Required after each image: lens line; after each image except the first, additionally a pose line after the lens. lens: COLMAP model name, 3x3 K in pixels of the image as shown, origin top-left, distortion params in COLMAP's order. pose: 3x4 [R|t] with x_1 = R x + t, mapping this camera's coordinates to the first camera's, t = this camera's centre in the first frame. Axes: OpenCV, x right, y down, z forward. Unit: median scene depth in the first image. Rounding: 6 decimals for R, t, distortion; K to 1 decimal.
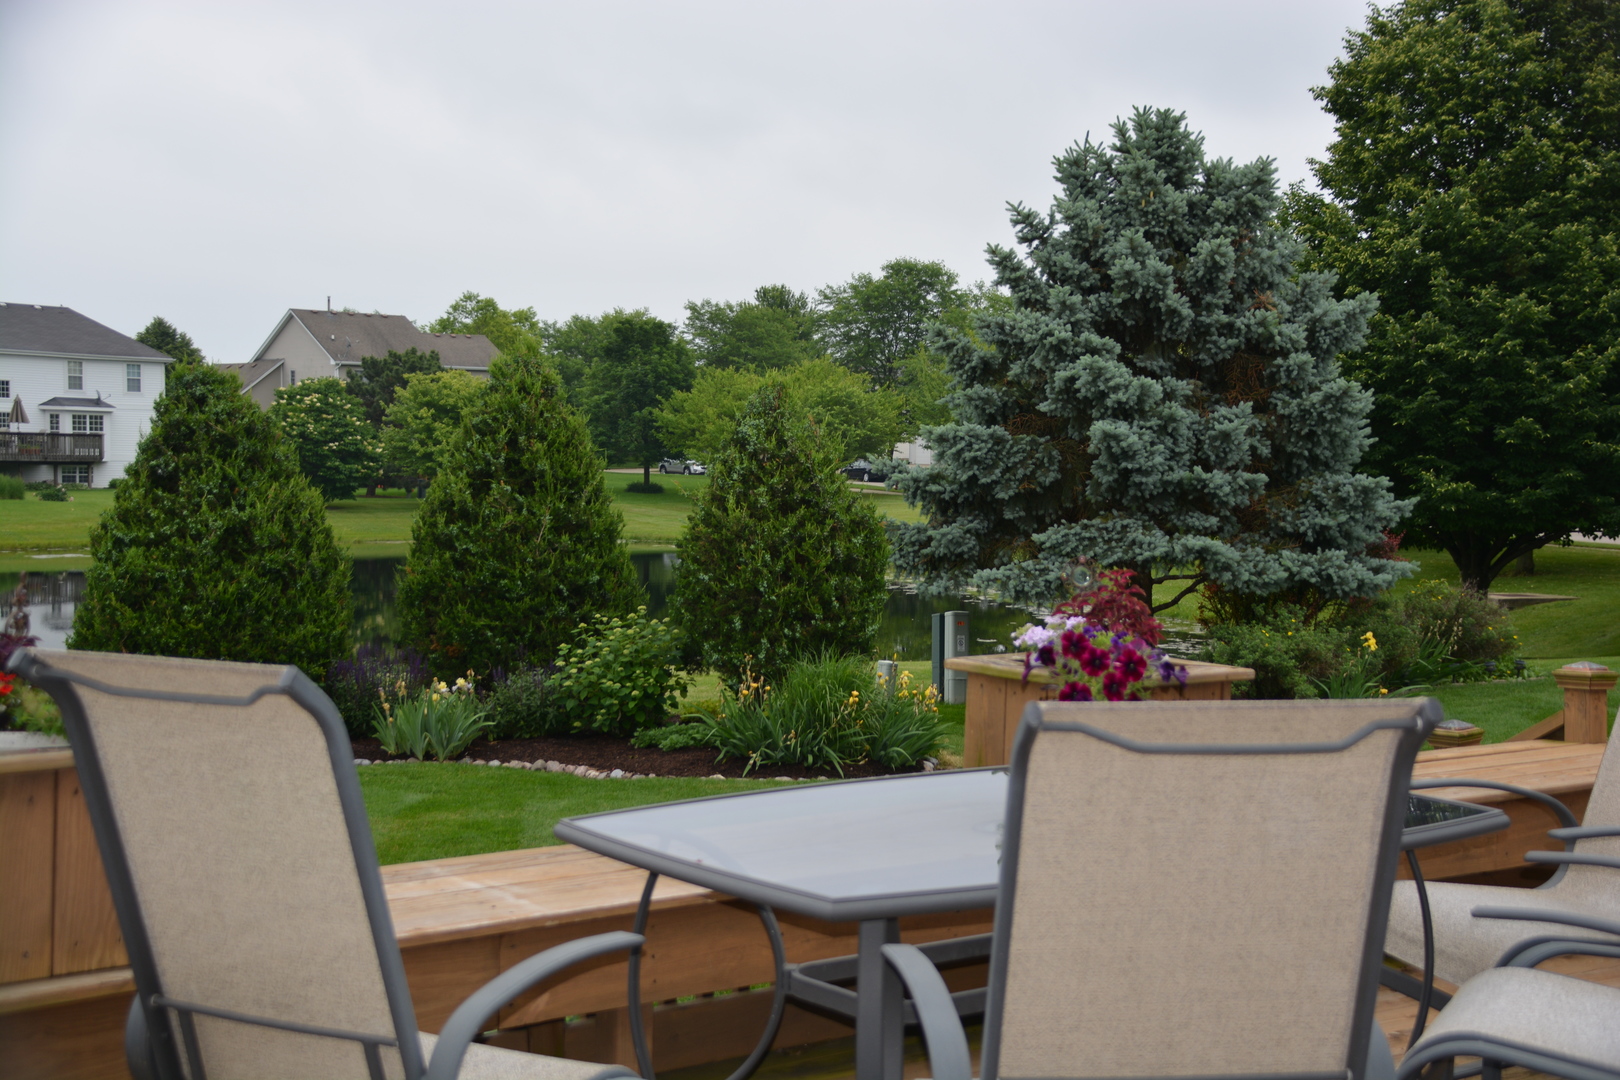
lens RADIAL K [[2261.0, 0, 810.0], [0, 2261.0, 540.0], [0, 0, 1]] dist [0.108676, 0.881669]
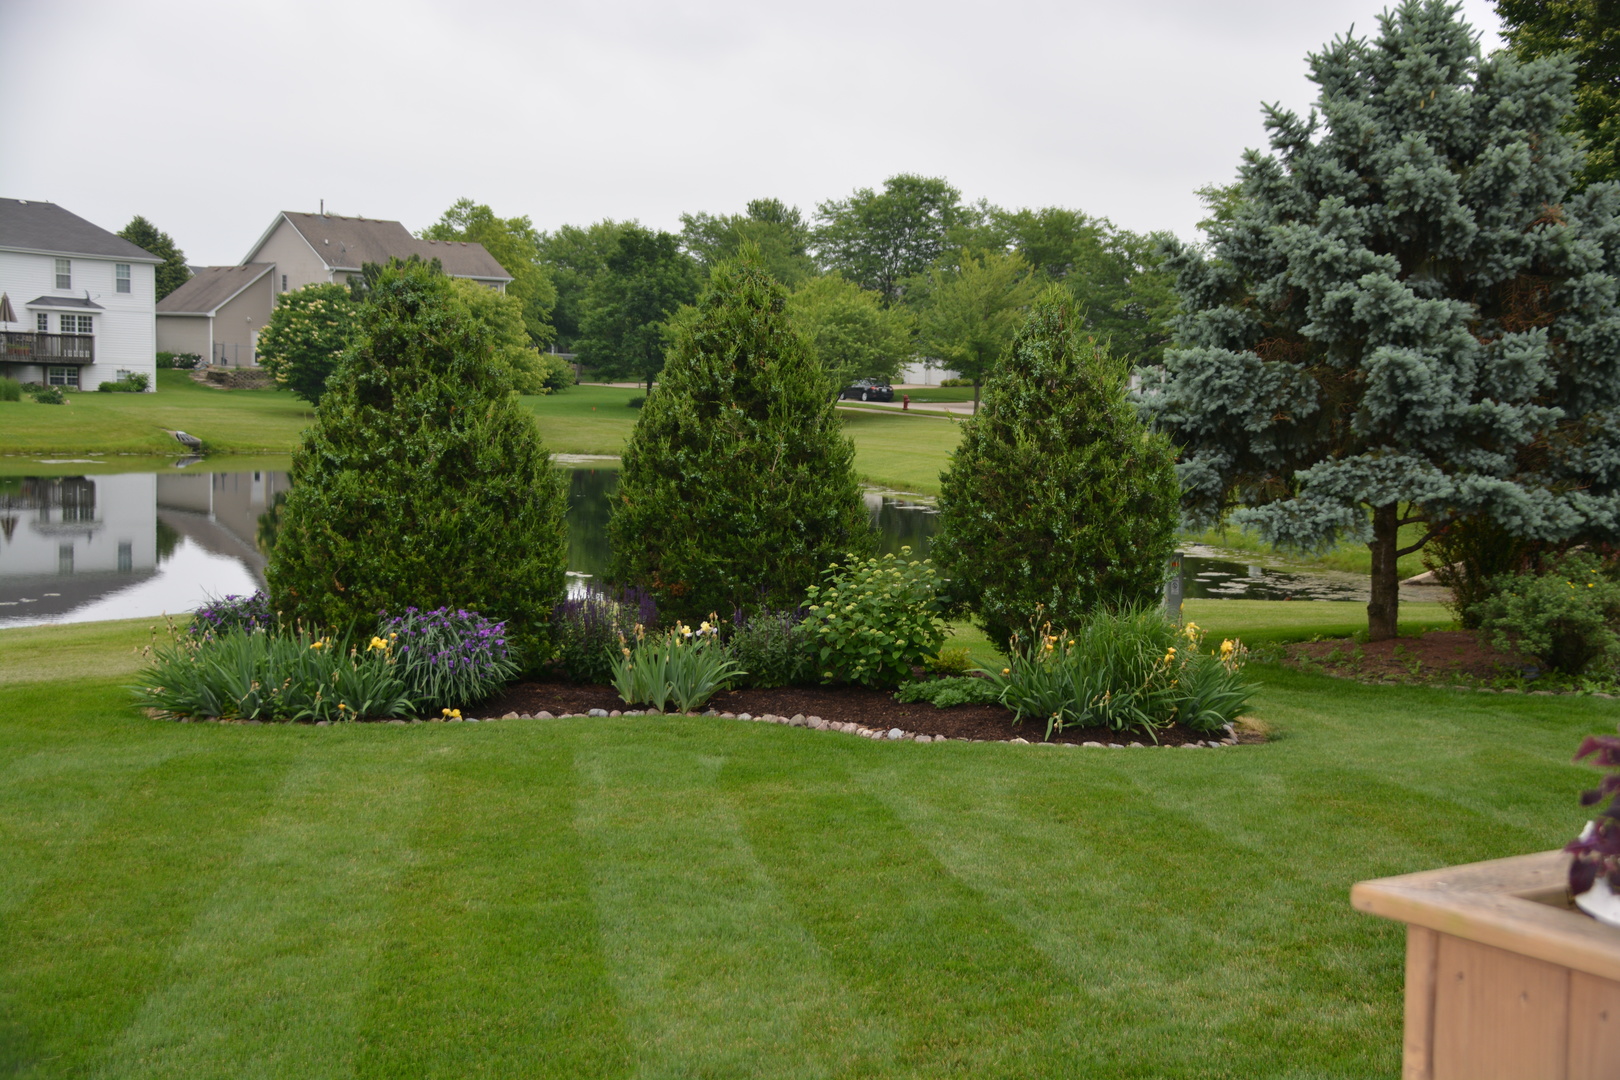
lens RADIAL K [[2261.0, 0, 810.0], [0, 2261.0, 540.0], [0, 0, 1]] dist [0.108676, 0.881669]
pose [[0.999695, 0.017467, 0.017434, -0.113959], [-0.018092, 0.999173, 0.036409, -0.004725], [-0.016784, -0.036714, 0.999185, 0.088309]]
